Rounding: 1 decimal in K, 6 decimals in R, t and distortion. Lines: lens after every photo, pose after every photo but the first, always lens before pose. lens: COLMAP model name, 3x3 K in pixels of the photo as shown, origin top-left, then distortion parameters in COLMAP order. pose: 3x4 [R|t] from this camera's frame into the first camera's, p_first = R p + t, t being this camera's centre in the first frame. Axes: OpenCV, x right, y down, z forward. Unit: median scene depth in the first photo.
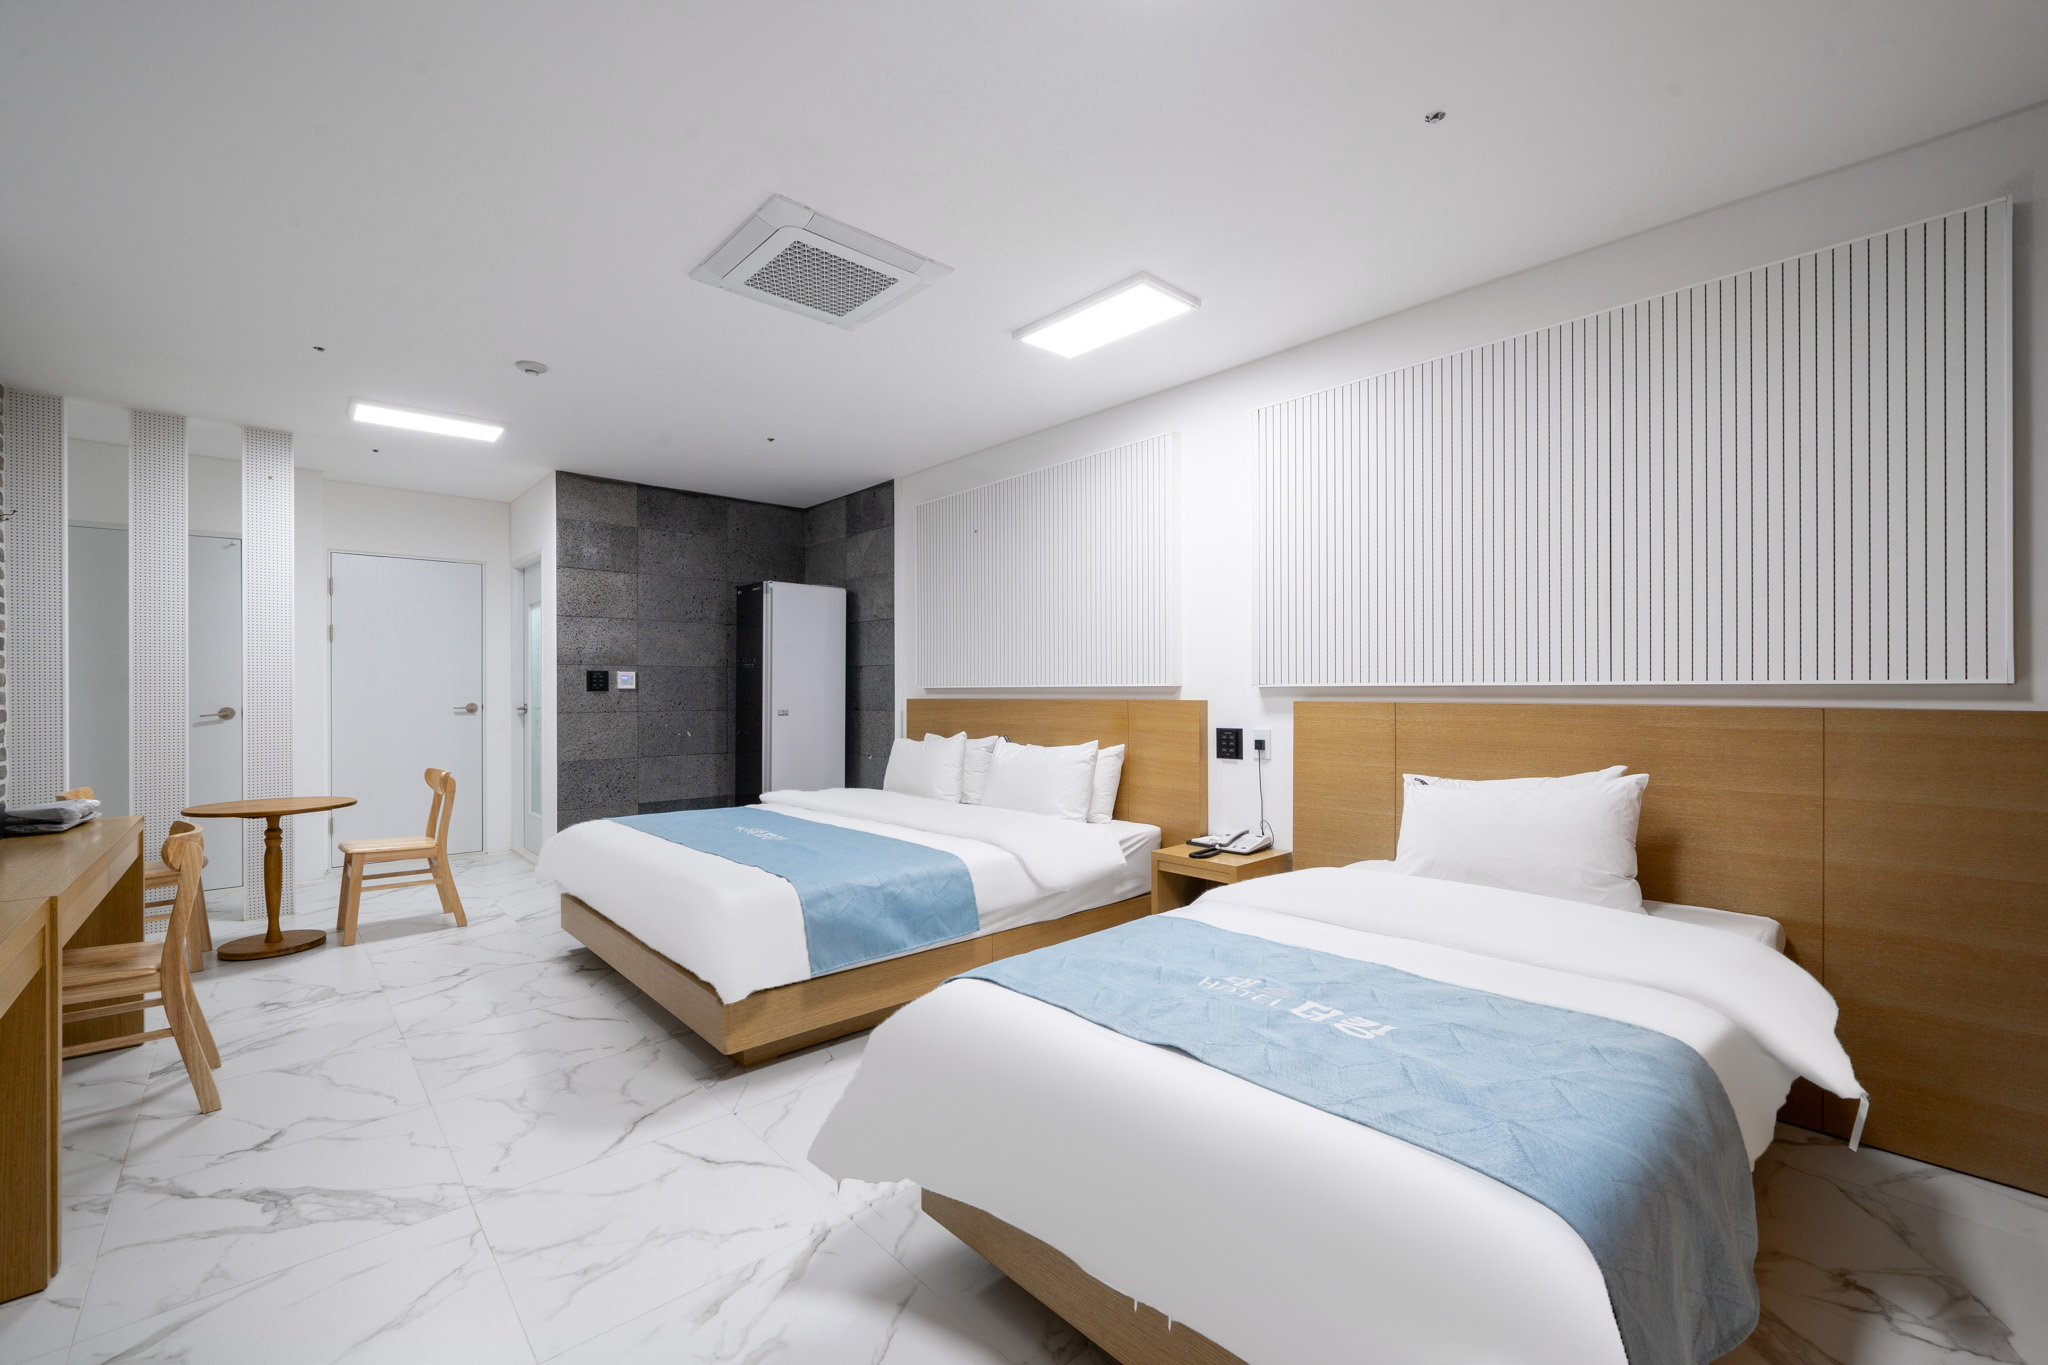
lens RADIAL K [[846.9, 0, 1018.4], [0, 846.9, 700.5], [0, 0, 1]] dist [-0.009602, 0.000473]
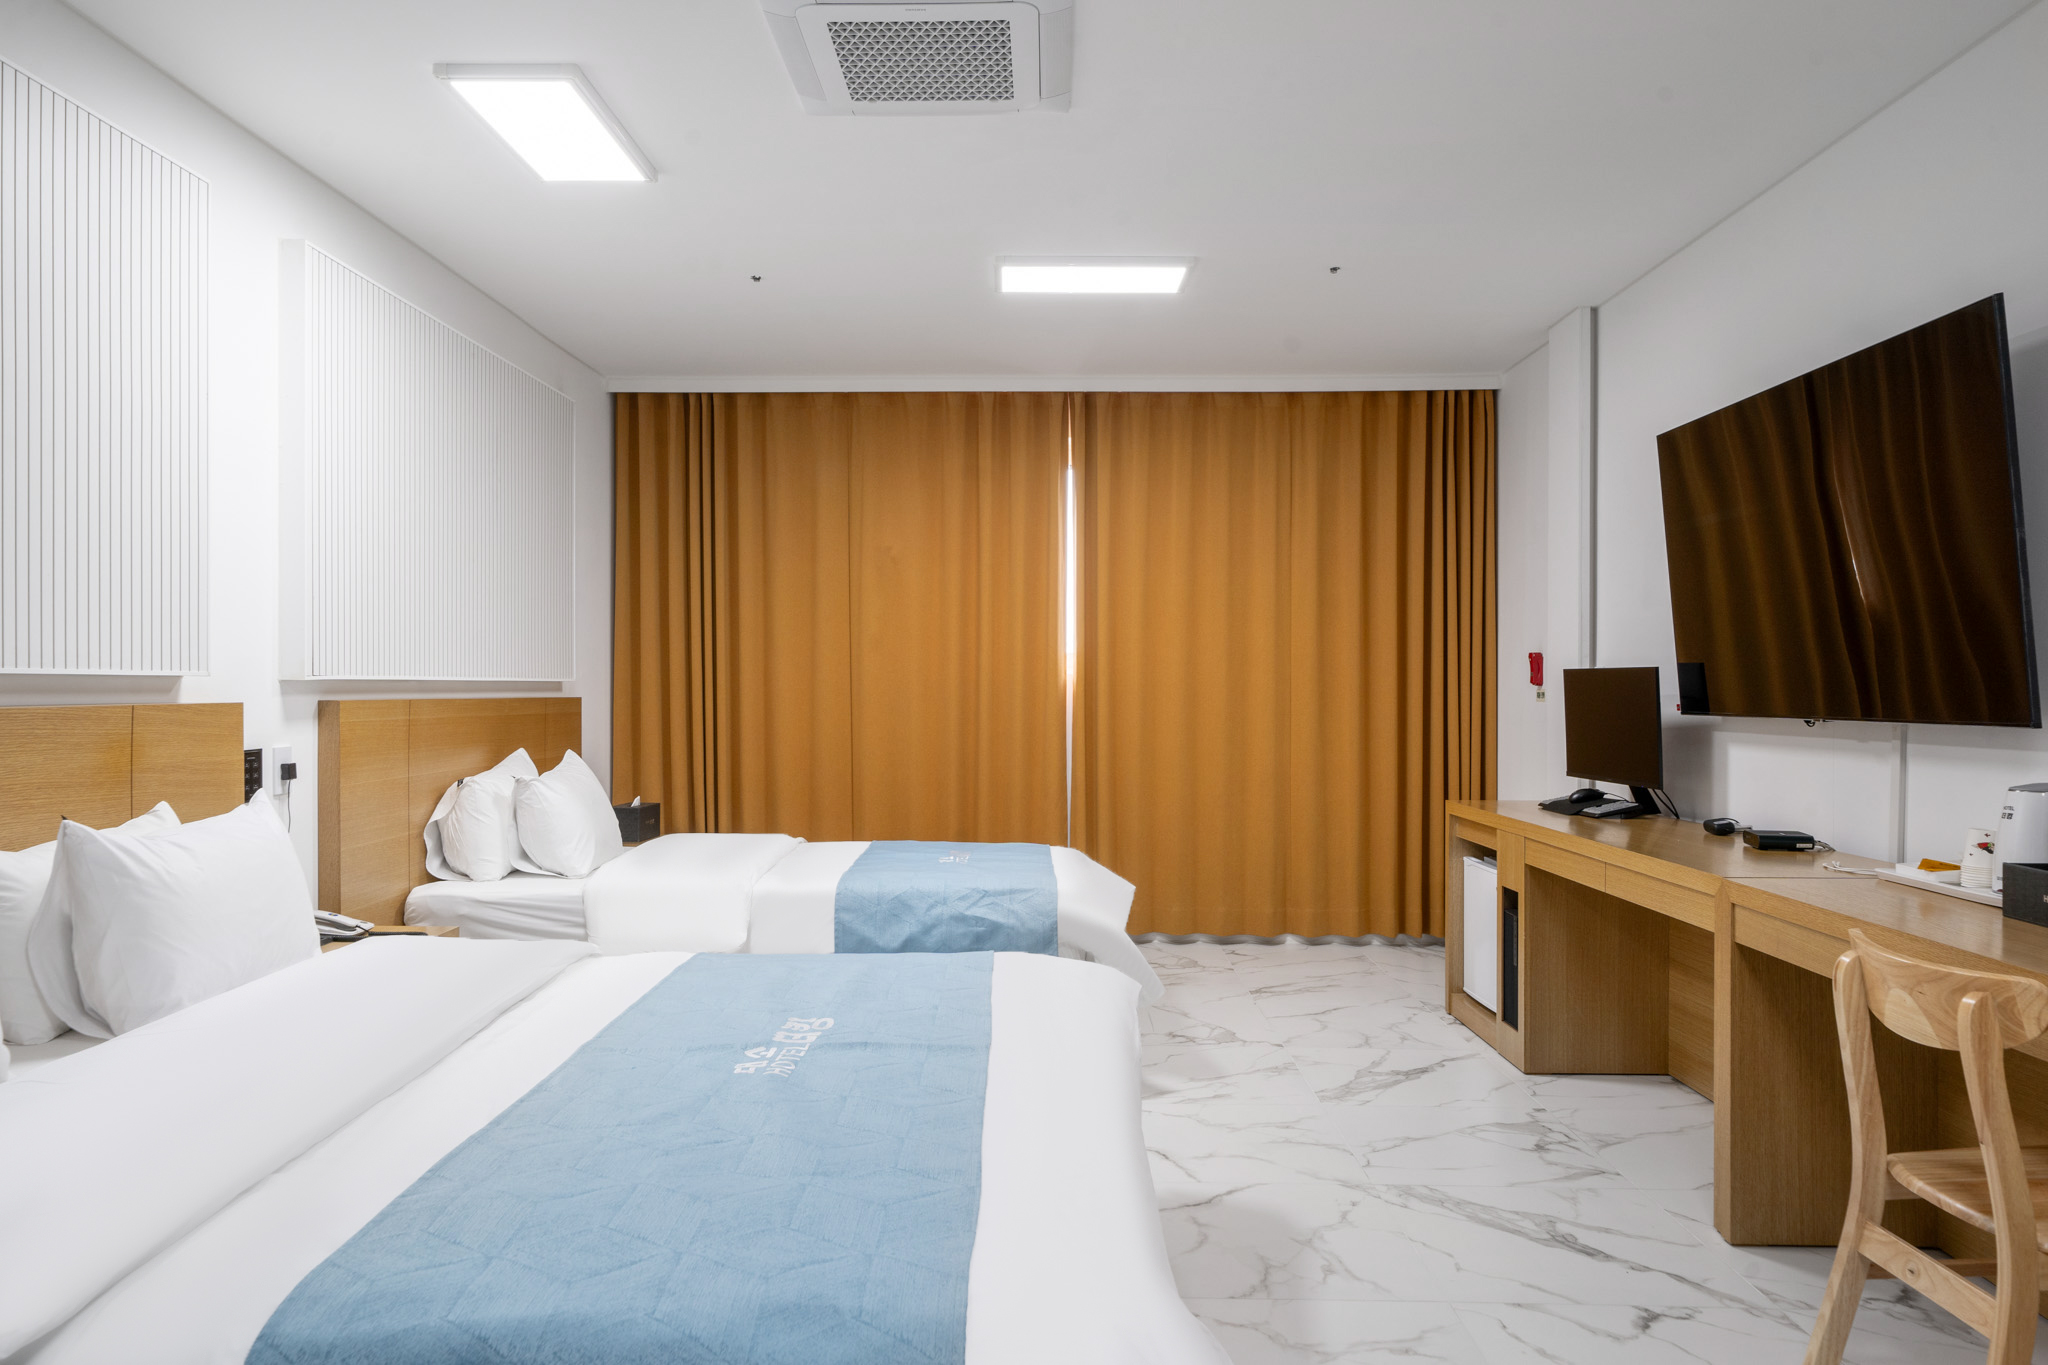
lens RADIAL K [[1388.5, 0, 1056.6], [0, 1388.5, 645.9], [0, 0, 1]] dist [0.006477, -0.012024]
pose [[-0.745815, 0.021571, 0.665804, -0.827678], [0.010252, 0.999729, -0.020906, -0.012977], [-0.666075, -0.008766, -0.745834, 1.389355]]
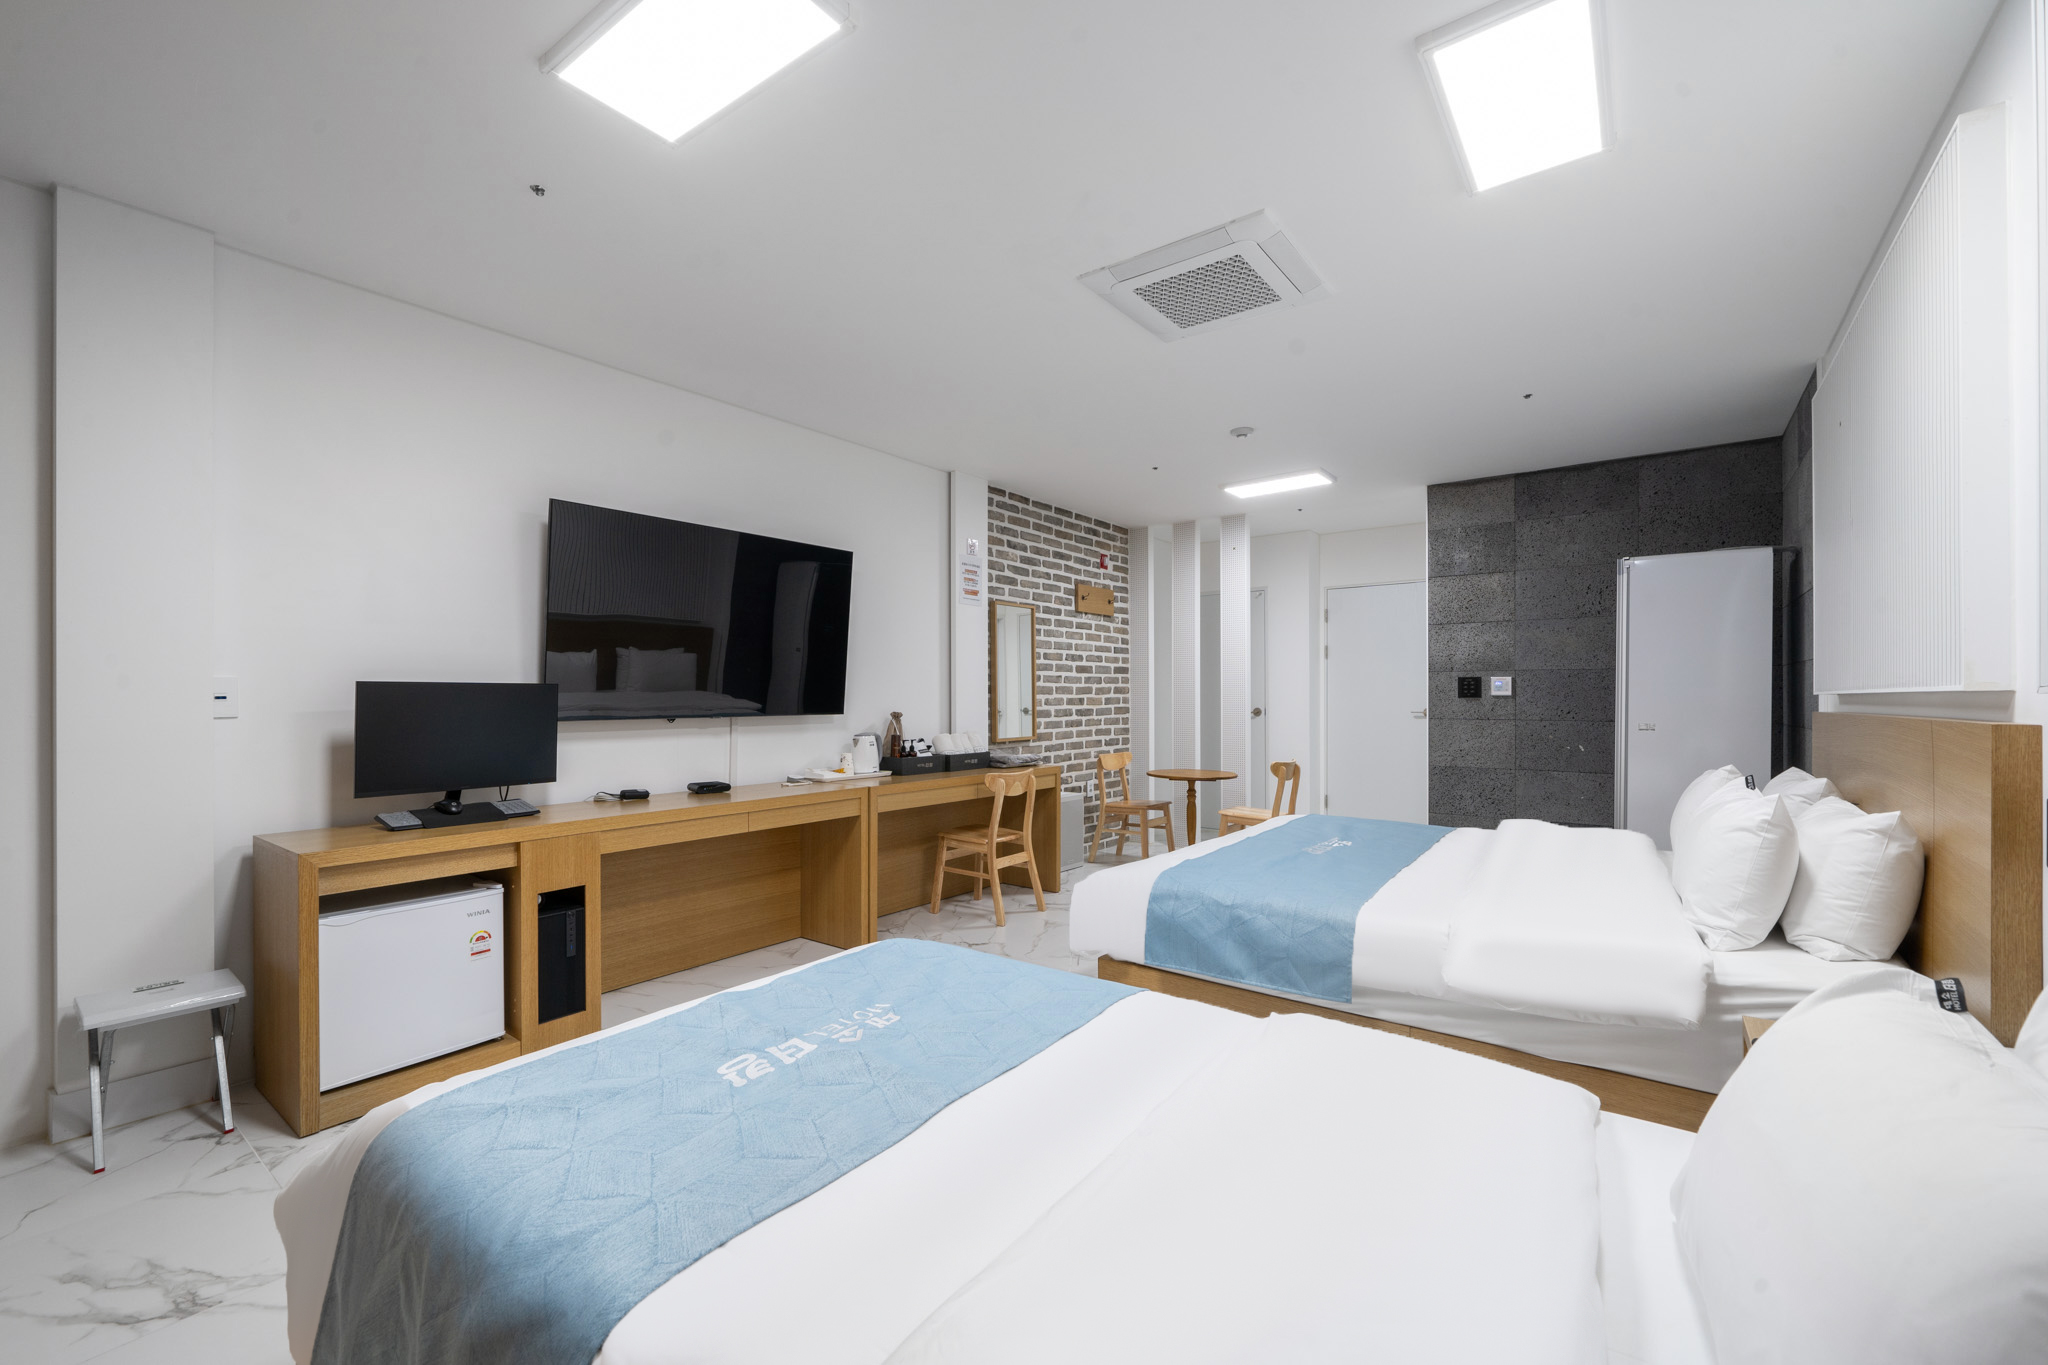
lens RADIAL K [[846.9, 0, 1024.6], [0, 846.9, 708.6], [0, 0, 1]] dist [-0.009602, 0.000473]
pose [[0.178461, 0.016255, -0.983813, 0.599084], [-0.012600, 0.999819, 0.014234, -0.009311], [0.983866, 0.009856, 0.178634, 0.499455]]
